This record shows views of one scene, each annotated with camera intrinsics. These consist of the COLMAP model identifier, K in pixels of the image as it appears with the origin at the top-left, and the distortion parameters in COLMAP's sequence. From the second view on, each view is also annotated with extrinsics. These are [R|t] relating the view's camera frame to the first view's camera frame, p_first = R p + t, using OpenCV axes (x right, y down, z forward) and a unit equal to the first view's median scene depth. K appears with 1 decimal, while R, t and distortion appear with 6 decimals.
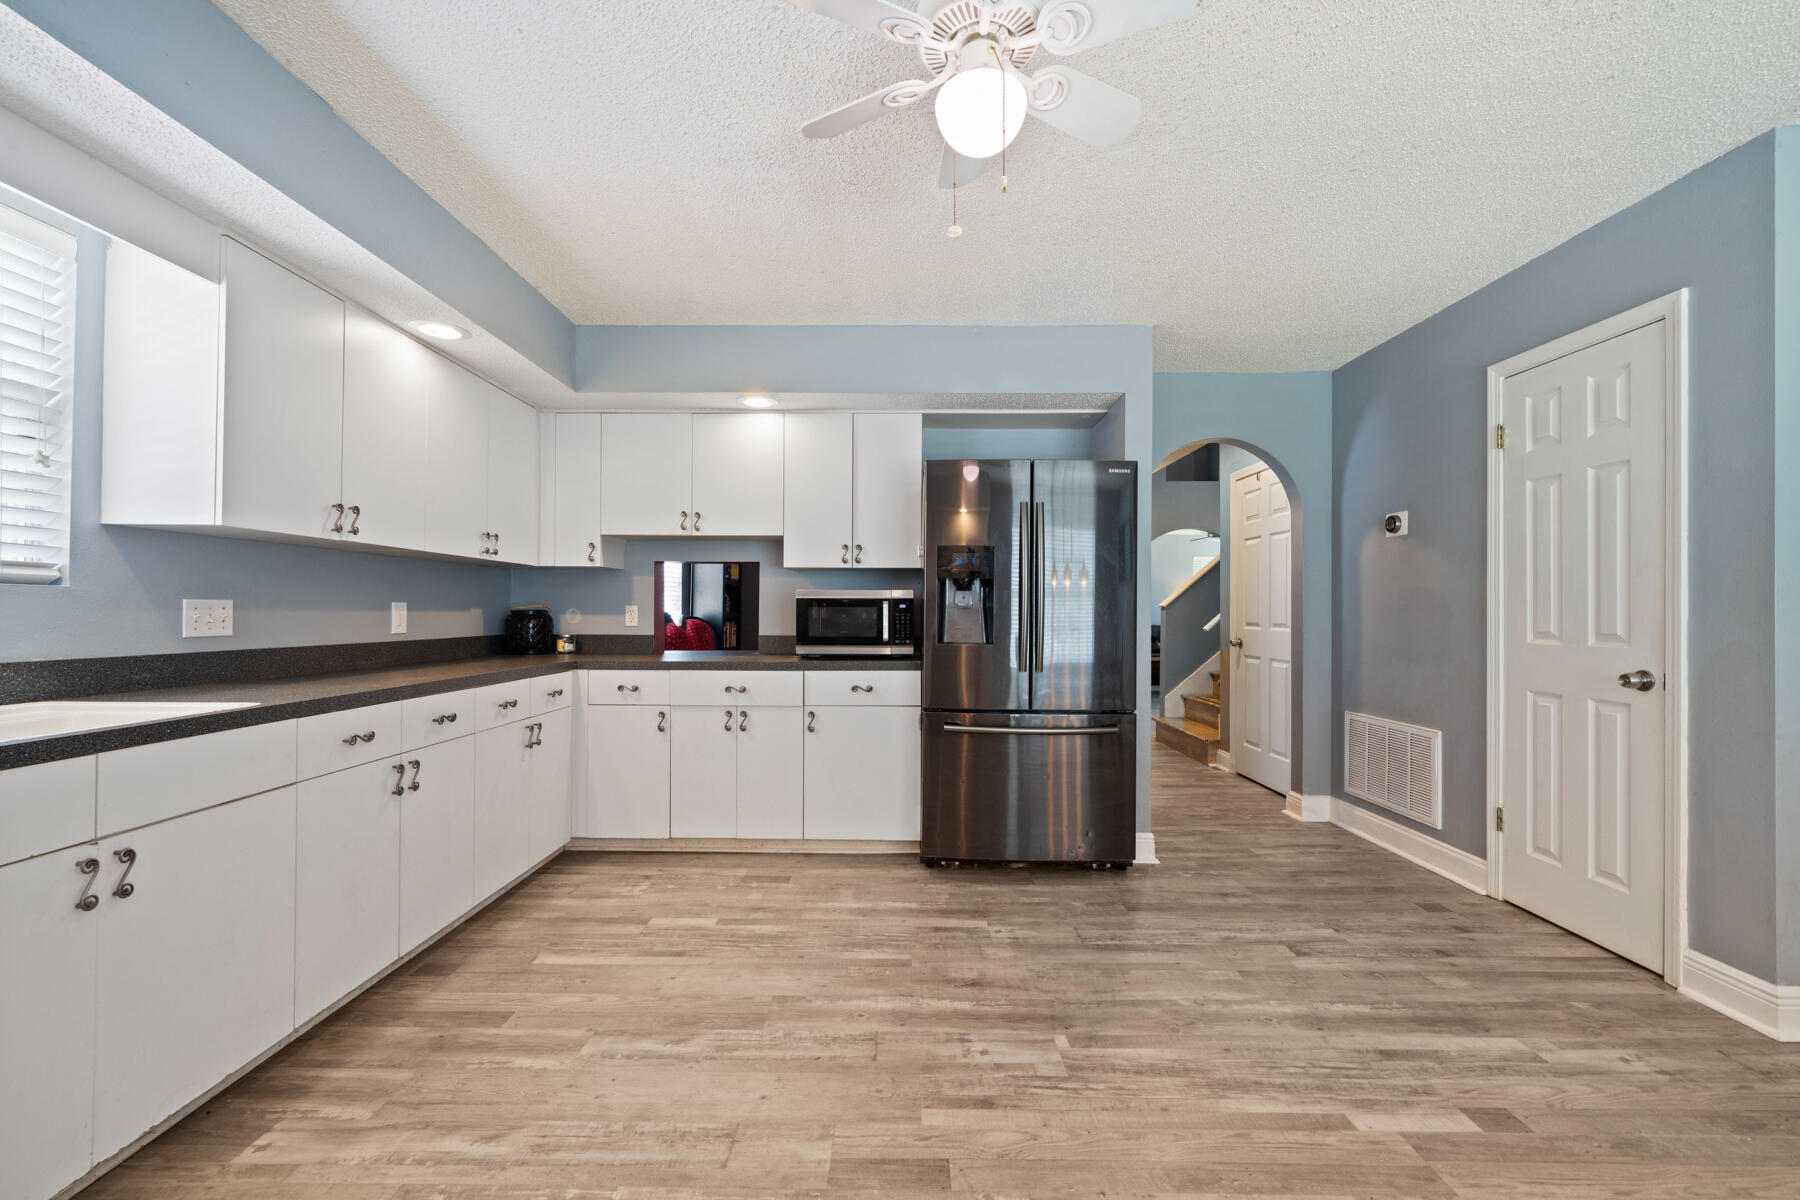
lens RADIAL K [[719.2, 0, 908.8], [0, 719.2, 614.5], [0, 0, 1]] dist [-0.003803, 0.000257]
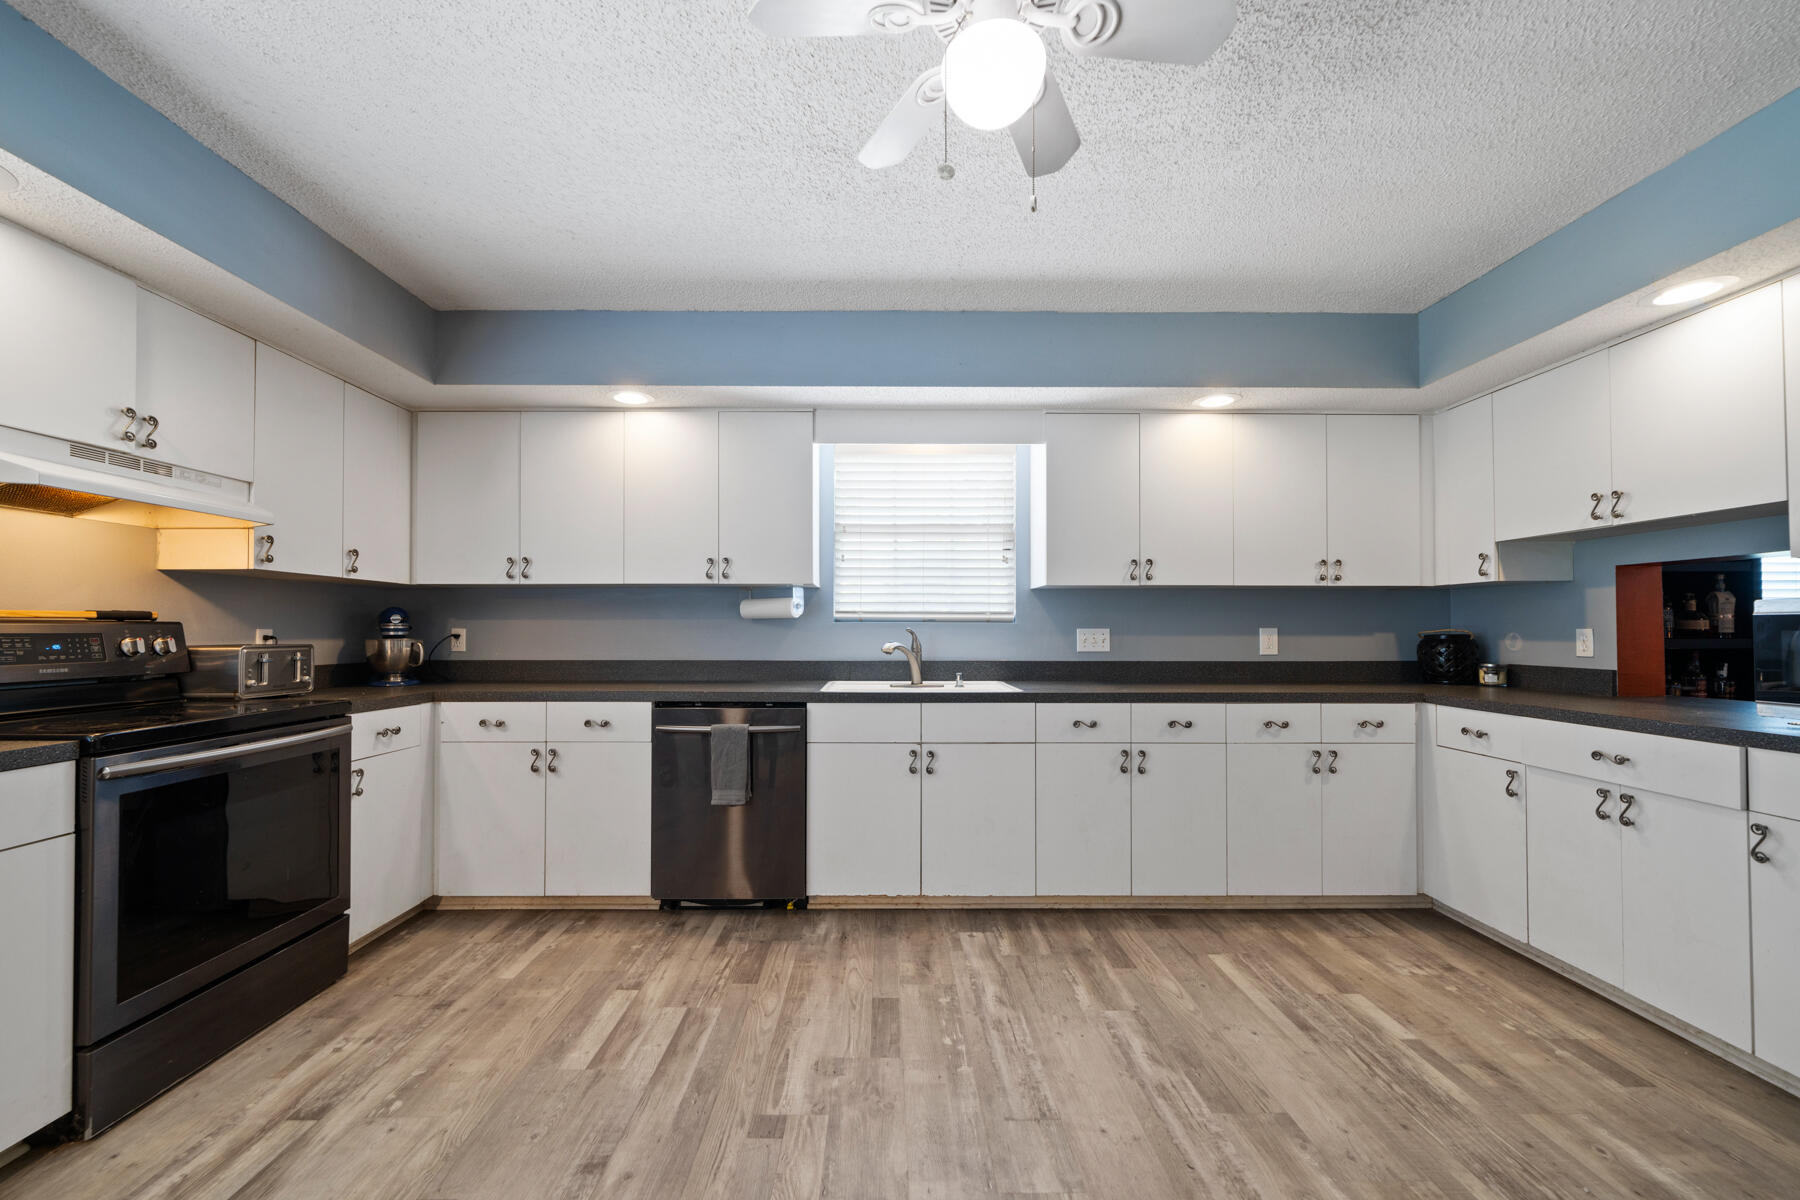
lens RADIAL K [[699.4, 0, 904.2], [0, 699.4, 625.2], [0, 0, 1]] dist [-0.000834, -0.000176]
pose [[0.027554, -0.009918, -0.999571, 0.520404], [-0.003279, 0.999945, -0.010012, -0.010485], [0.999615, 0.003553, 0.027520, 0.474941]]
